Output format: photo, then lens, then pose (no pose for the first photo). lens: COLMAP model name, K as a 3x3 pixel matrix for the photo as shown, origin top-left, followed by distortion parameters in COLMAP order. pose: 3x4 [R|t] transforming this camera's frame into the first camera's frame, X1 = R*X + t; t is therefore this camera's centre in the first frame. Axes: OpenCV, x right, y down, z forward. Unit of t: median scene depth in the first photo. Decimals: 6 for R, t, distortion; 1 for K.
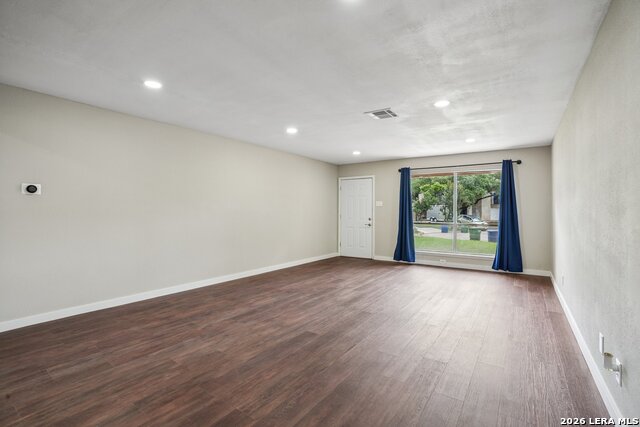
lens RADIAL K [[301.3, 0, 320.0], [0, 301.3, 213.5], [0, 0, 1]] dist [-0.058508, 0.020762]
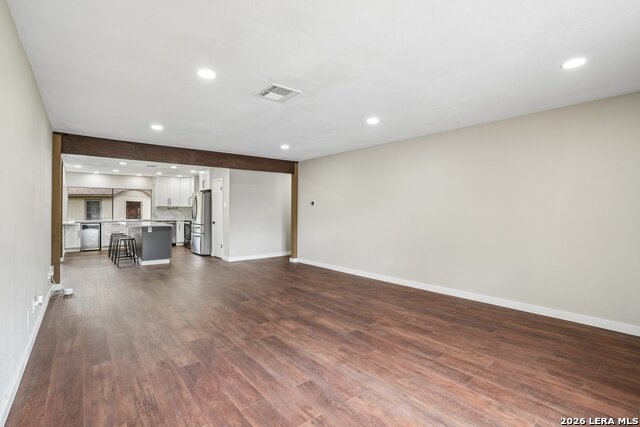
lens RADIAL K [[301.3, 0, 320.0], [0, 301.3, 213.5], [0, 0, 1]] dist [-0.058508, 0.020762]
pose [[-0.271307, 0.001228, -0.962492, 0.551002], [-0.013262, 0.999899, 0.005014, -0.008653], [0.962401, 0.014125, -0.271264, 0.771858]]
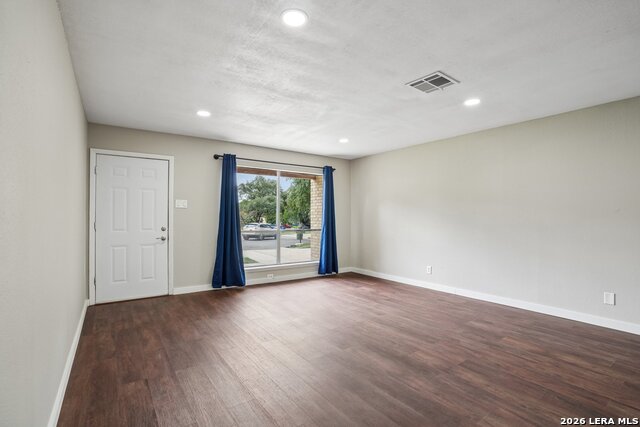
lens RADIAL K [[301.3, 0, 320.0], [0, 301.3, 213.5], [0, 0, 1]] dist [-0.058508, 0.020762]
pose [[0.340935, 0.004225, 0.940077, -0.324981], [0.005986, 0.999960, -0.006665, -0.007141], [-0.940068, 0.007900, 0.340896, 0.588263]]
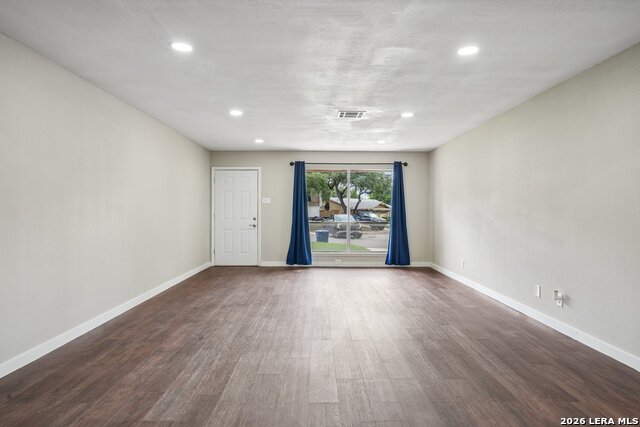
lens RADIAL K [[408.2, 0, 320.0], [0, 408.2, 213.5], [0, 0, 1]] dist [-0.001438, 0.000492]
pose [[0.816664, -0.006153, 0.577081, -0.398215], [0.004719, 0.999981, 0.003985, -0.000088], [-0.577095, -0.000532, 0.816677, -0.044517]]
